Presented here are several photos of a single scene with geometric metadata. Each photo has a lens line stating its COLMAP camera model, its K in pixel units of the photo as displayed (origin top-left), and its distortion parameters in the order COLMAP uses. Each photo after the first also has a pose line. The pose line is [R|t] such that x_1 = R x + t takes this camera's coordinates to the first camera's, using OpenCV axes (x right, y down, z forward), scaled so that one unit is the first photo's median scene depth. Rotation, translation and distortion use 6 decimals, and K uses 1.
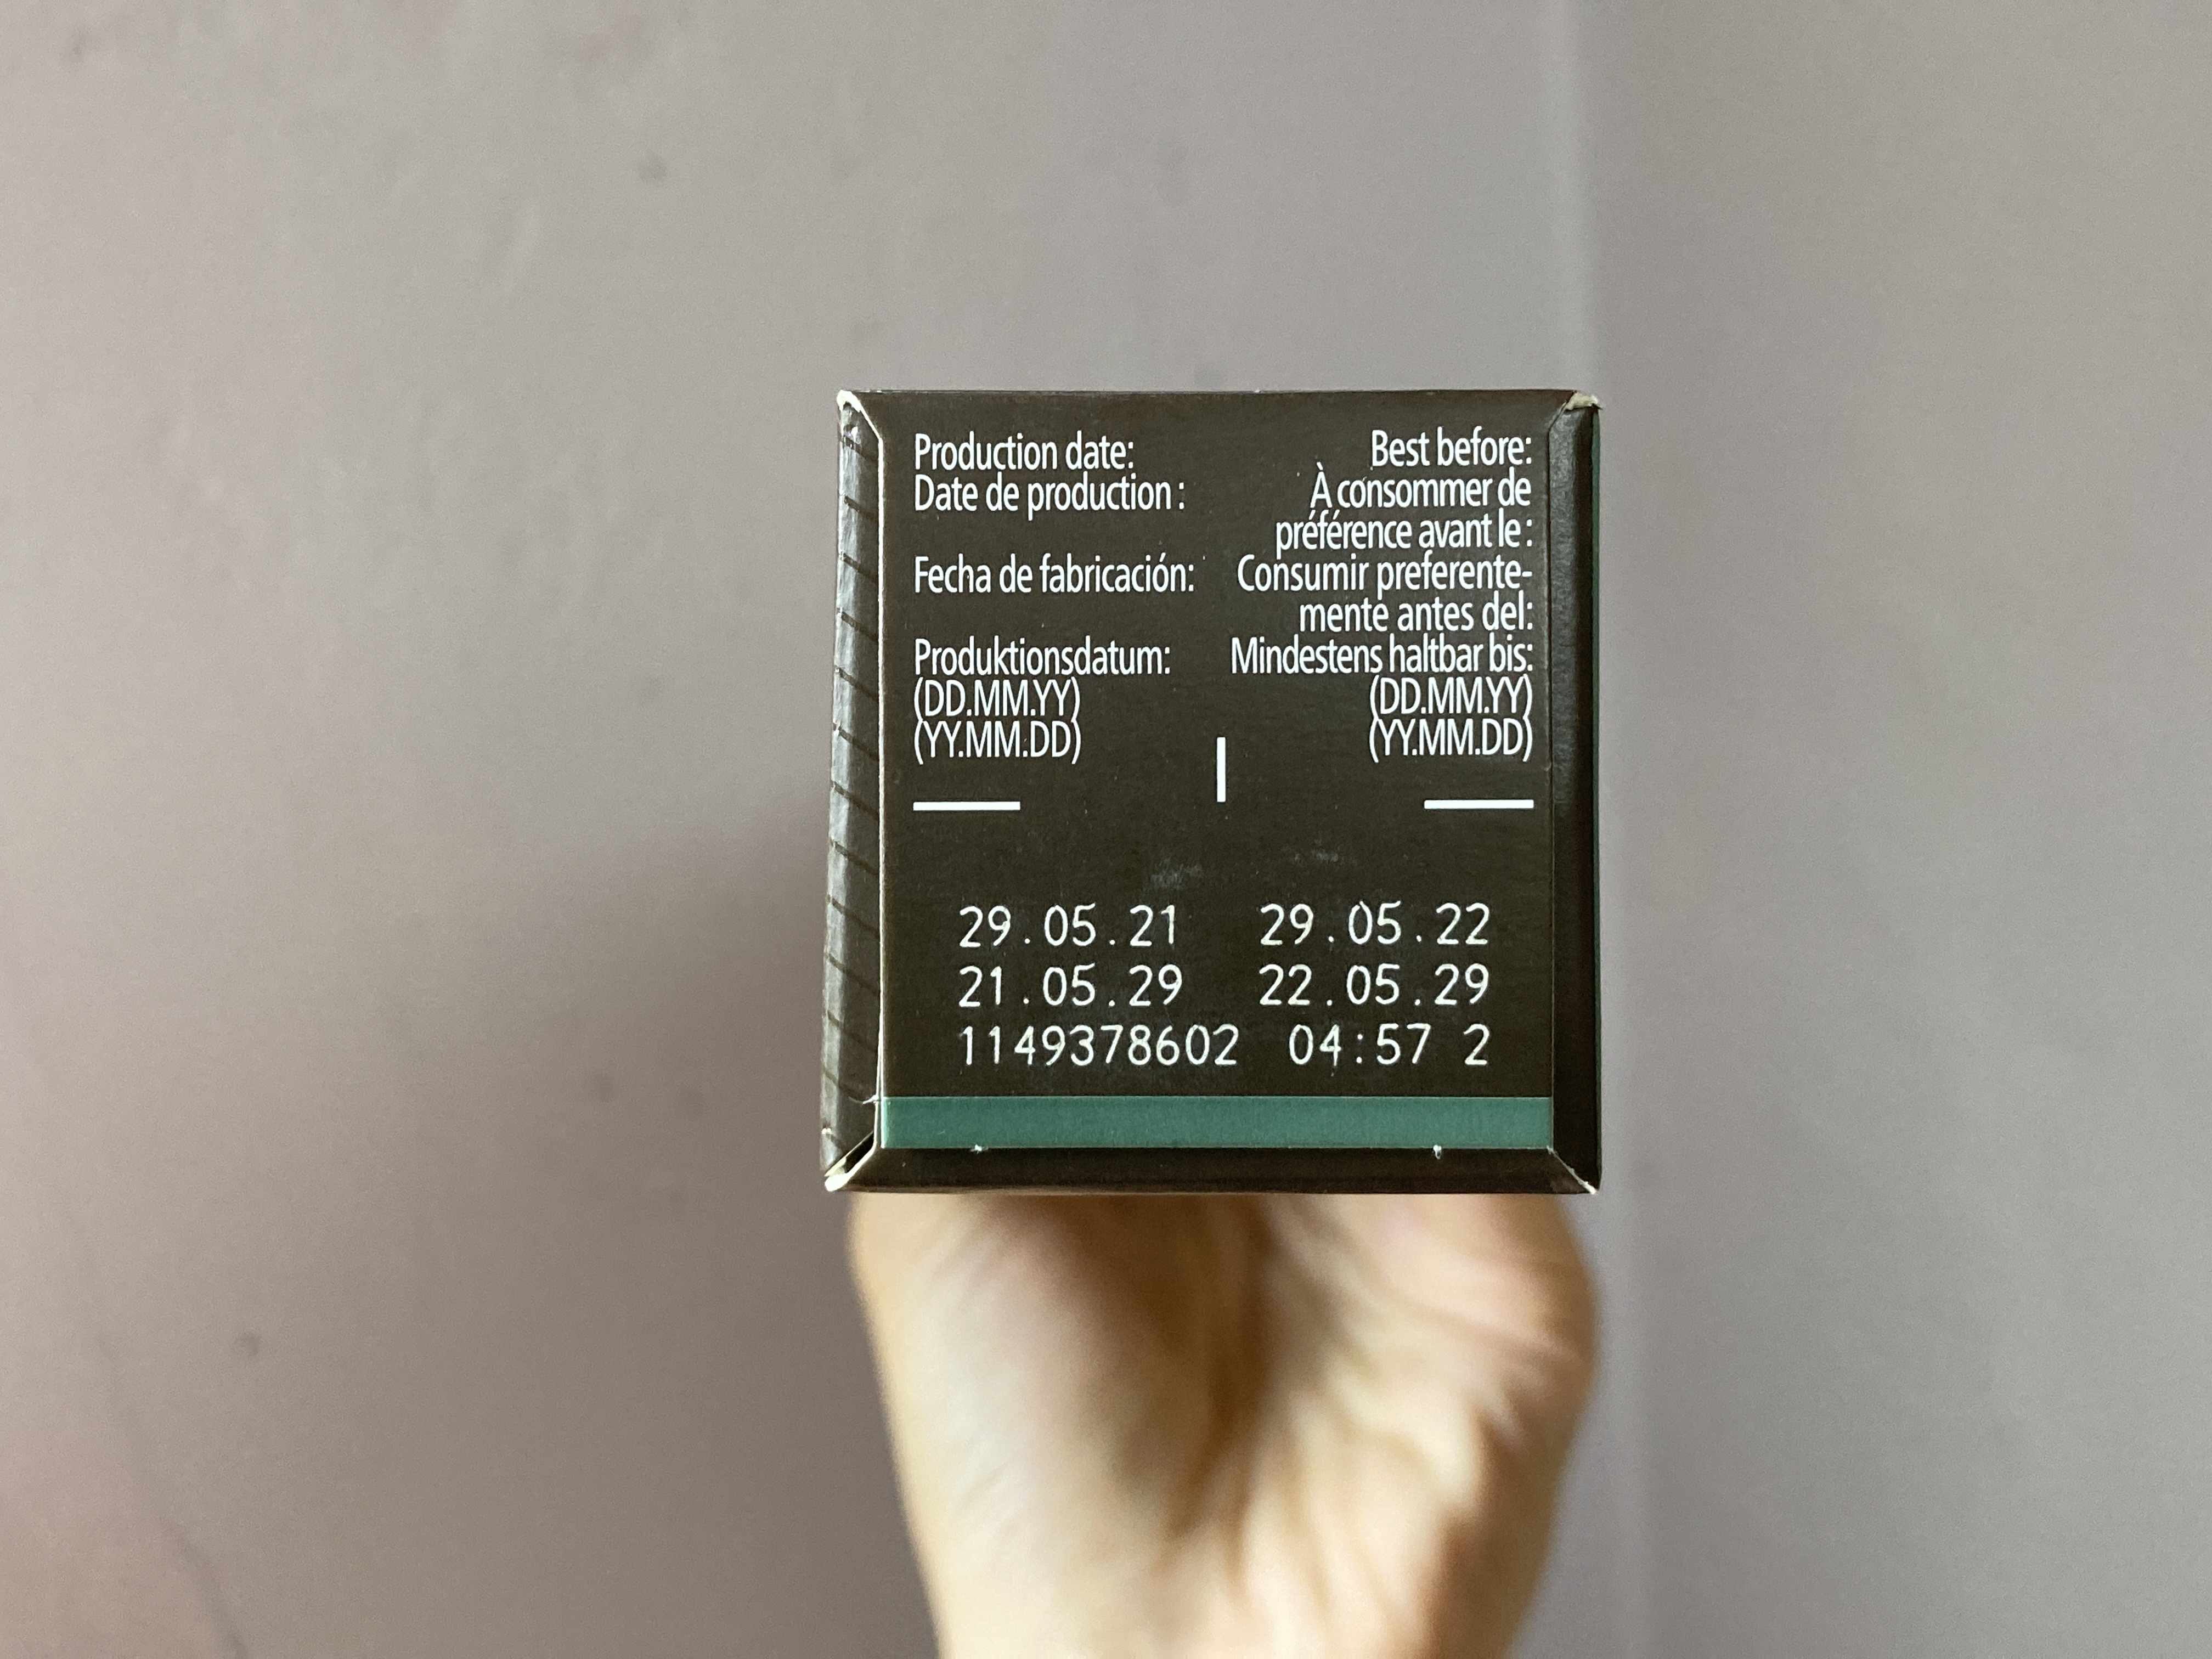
lens RADIAL K [[2542.3, 0, 1096.9], [0, 2542.3, 841.2], [0, 0, 1]] dist [0.026467, 0.000000]
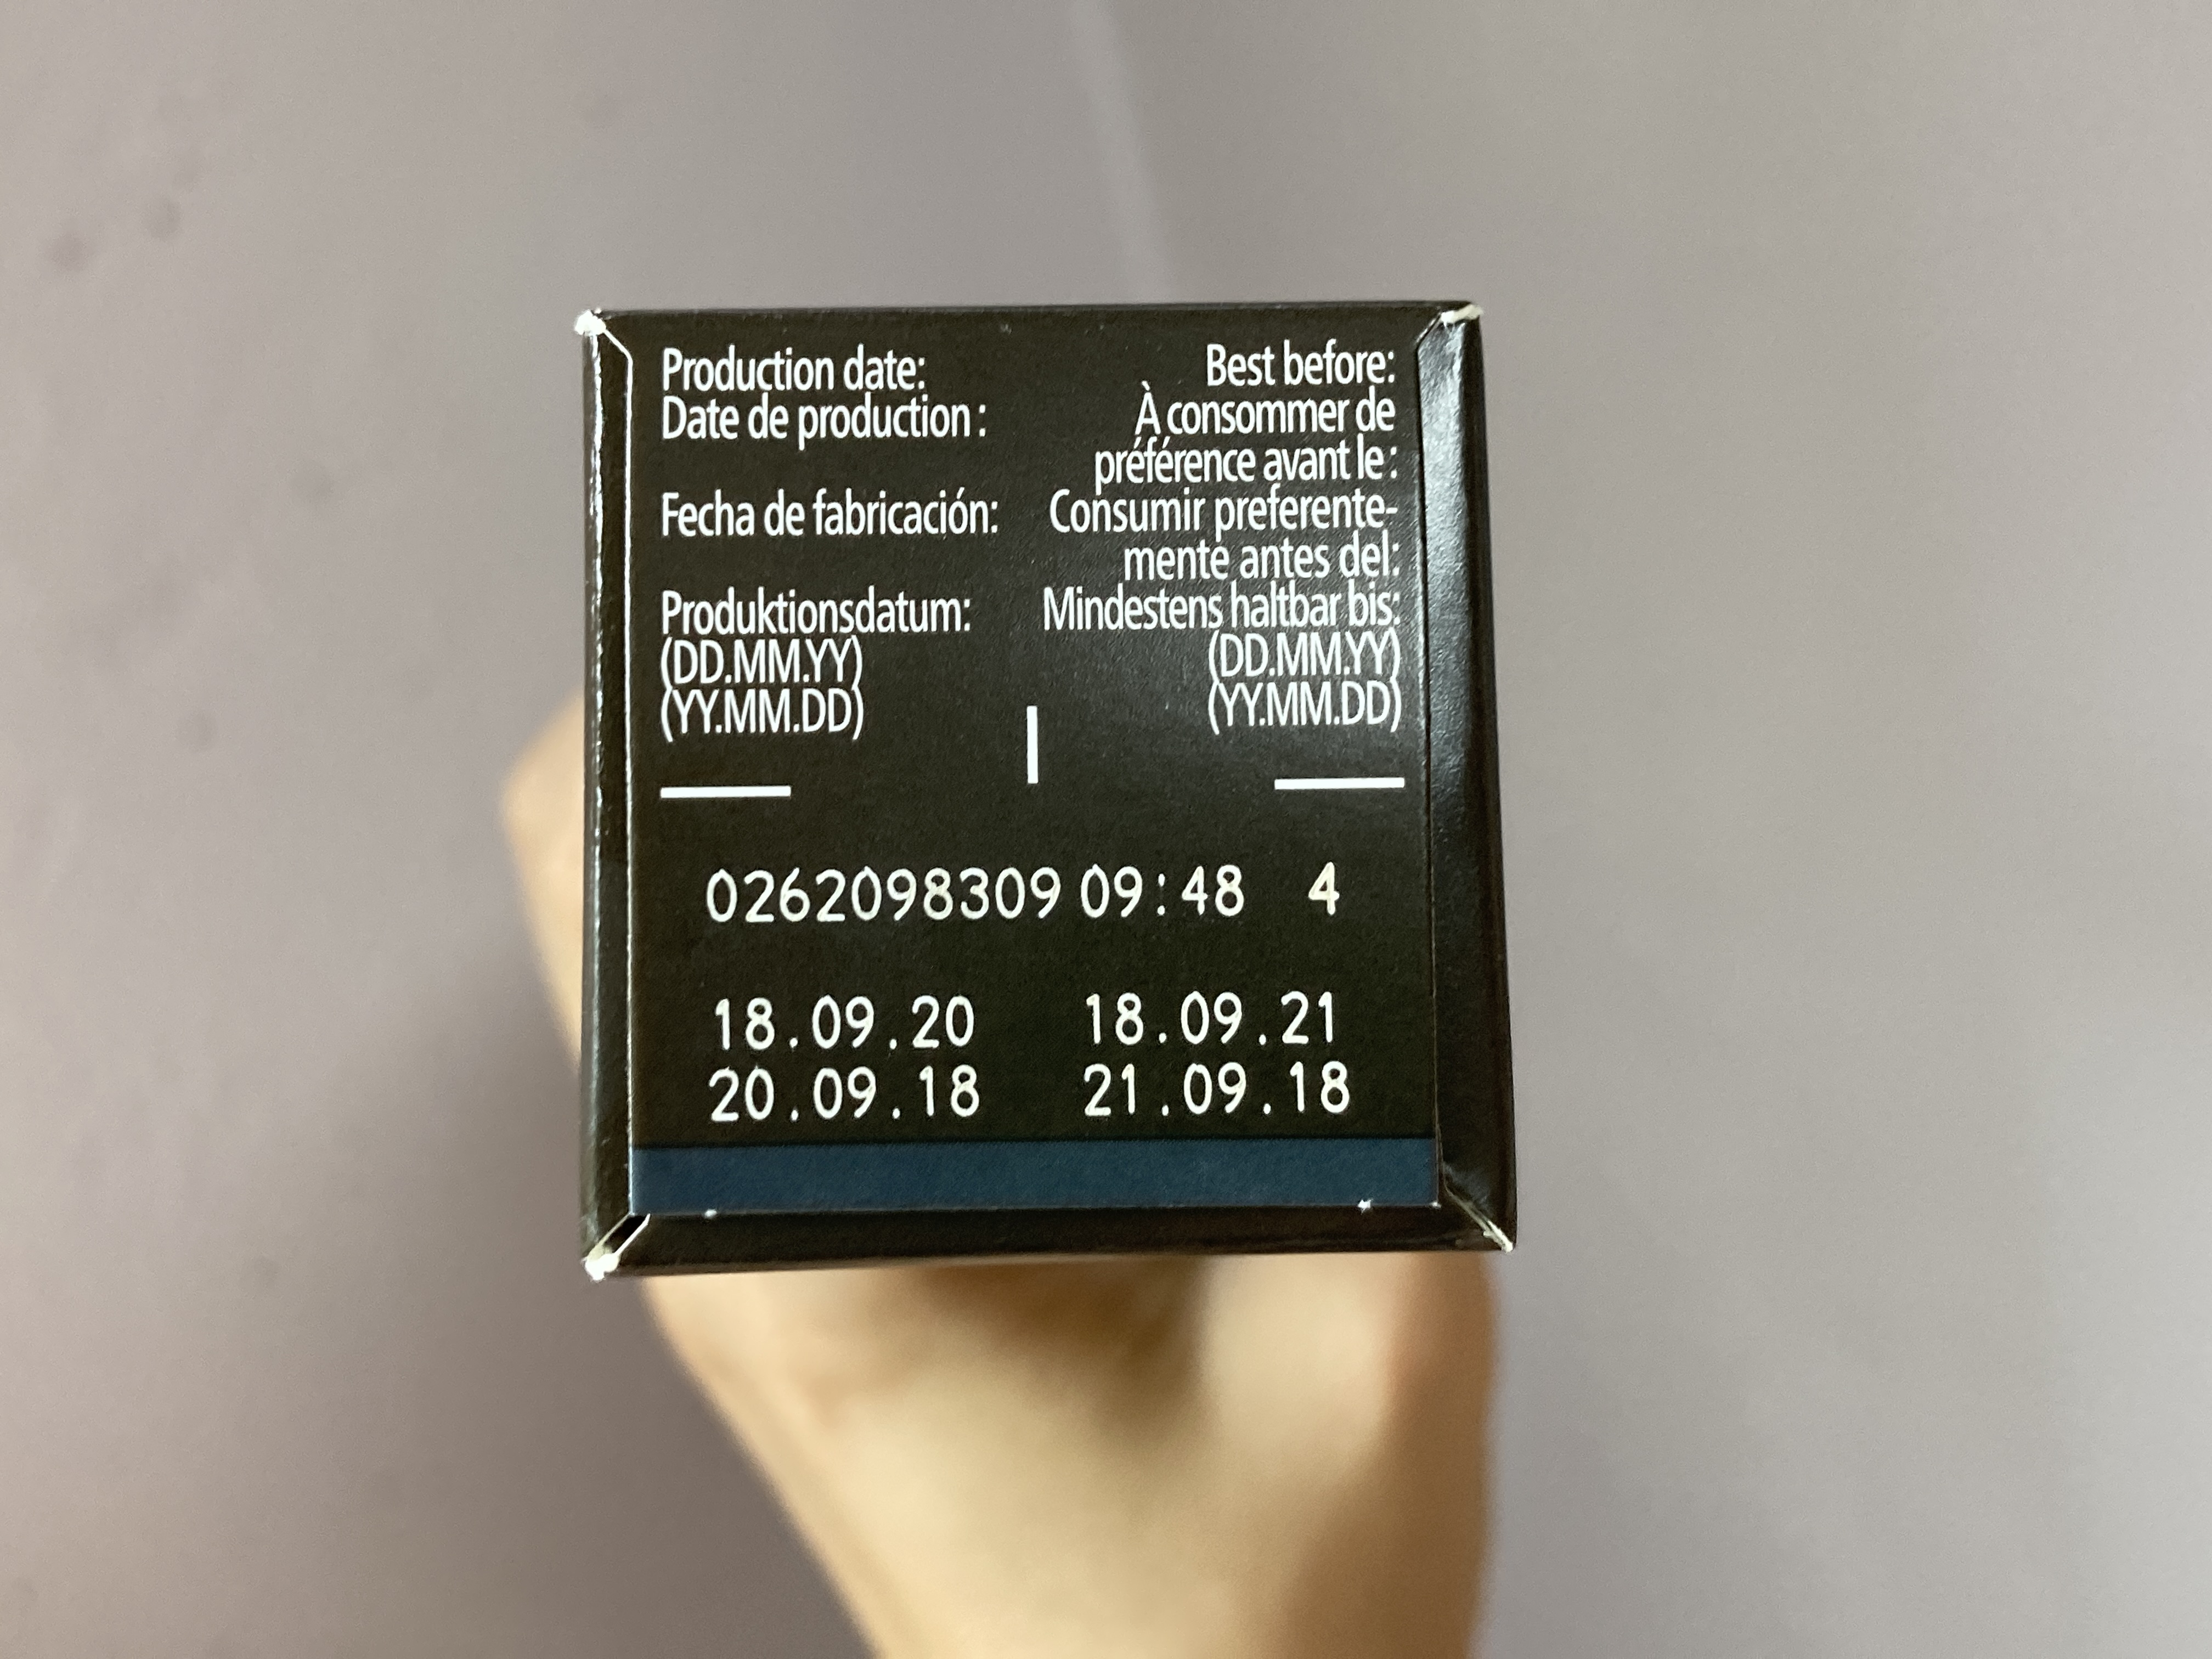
lens RADIAL K [[2542.3, 0, 1110.3], [0, 2542.3, 814.0], [0, 0, 1]] dist [0.026467, 0.000000]
pose [[0.997339, -0.005950, 0.072661, 0.013666], [0.009262, 0.998929, -0.045326, 0.032531], [-0.072313, 0.045878, 0.996326, 0.167060]]
